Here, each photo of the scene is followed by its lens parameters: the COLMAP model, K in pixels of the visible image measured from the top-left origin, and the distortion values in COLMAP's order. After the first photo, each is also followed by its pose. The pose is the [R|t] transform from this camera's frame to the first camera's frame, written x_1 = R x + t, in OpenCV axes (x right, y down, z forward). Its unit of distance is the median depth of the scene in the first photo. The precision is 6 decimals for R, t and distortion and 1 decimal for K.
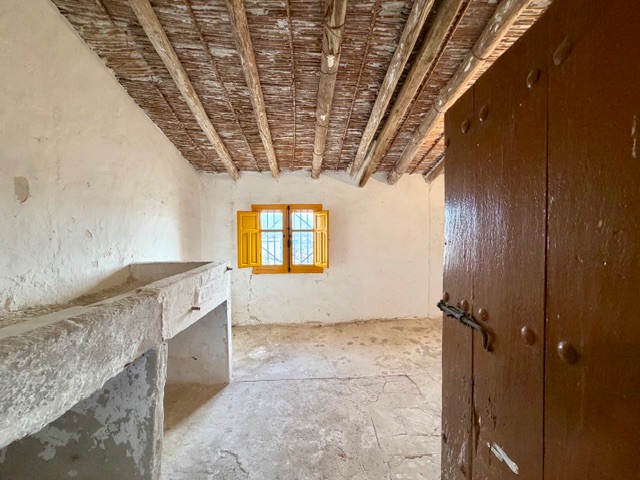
lens RADIAL K [[253.5, 0, 320.0], [0, 253.5, 240.0], [0, 0, 1]] dist [0.001706, 0.000013]
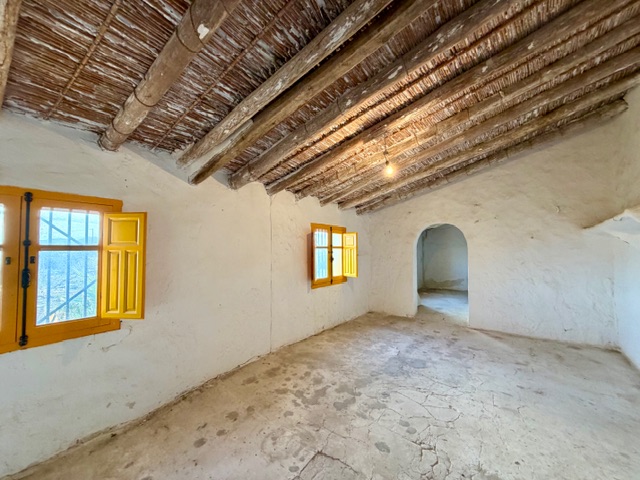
lens RADIAL K [[253.5, 0, 320.0], [0, 253.5, 240.0], [0, 0, 1]] dist [0.001706, 0.000013]
pose [[0.622255, 0.033451, 0.782100, -0.162014], [0.027305, 0.997551, -0.064390, -0.009994], [-0.782338, 0.061423, 0.619818, 0.358185]]
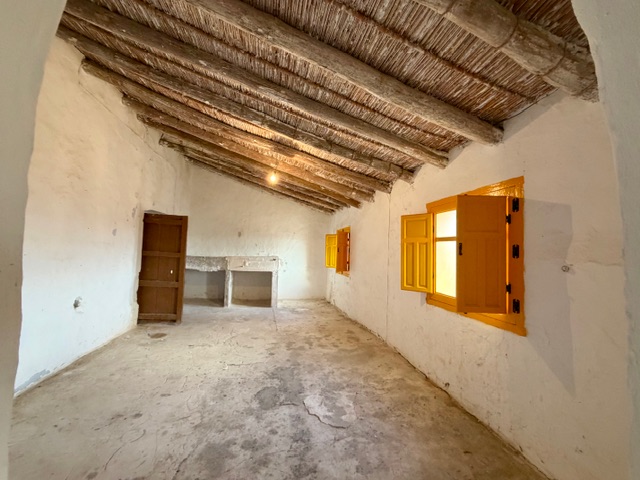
lens RADIAL K [[253.5, 0, 320.0], [0, 253.5, 240.0], [0, 0, 1]] dist [0.001706, 0.000013]
pose [[0.179039, -0.028294, -0.983435, 1.407164], [-0.061758, 0.997292, -0.039936, -0.002999], [0.981902, 0.067885, 0.176807, 0.651907]]
